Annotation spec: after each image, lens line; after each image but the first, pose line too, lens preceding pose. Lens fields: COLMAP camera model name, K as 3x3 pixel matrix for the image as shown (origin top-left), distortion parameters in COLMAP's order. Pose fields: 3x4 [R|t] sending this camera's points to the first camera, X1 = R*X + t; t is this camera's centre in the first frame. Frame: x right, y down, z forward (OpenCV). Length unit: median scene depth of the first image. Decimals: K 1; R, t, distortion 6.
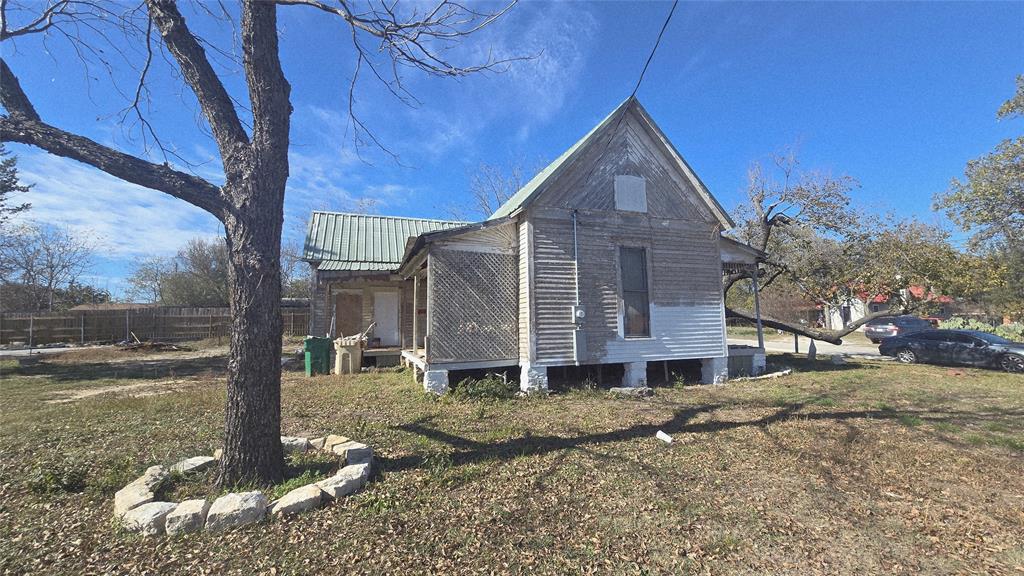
lens RADIAL K [[393.4, 0, 510.7], [0, 393.4, 287.3], [0, 0, 1]] dist [-0.000187, 0.000013]
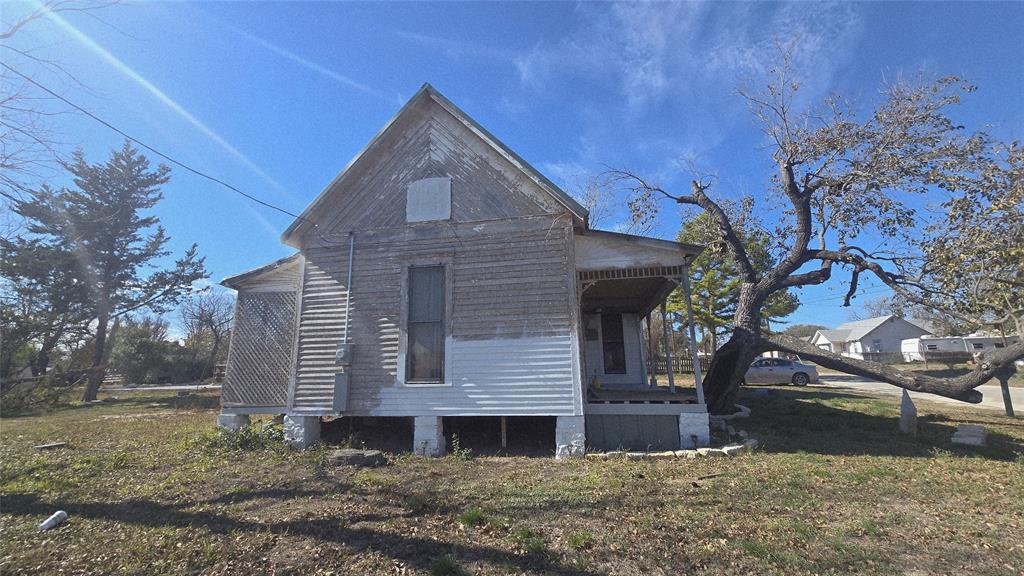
lens RADIAL K [[393.4, 0, 511.7], [0, 393.4, 288.4], [0, 0, 1]] dist [-0.000187, 0.000013]
pose [[0.872145, -0.099201, -0.479085, 0.834893], [0.055943, 0.993026, -0.103780, 0.033972], [0.486038, 0.063710, 0.871612, 0.405095]]
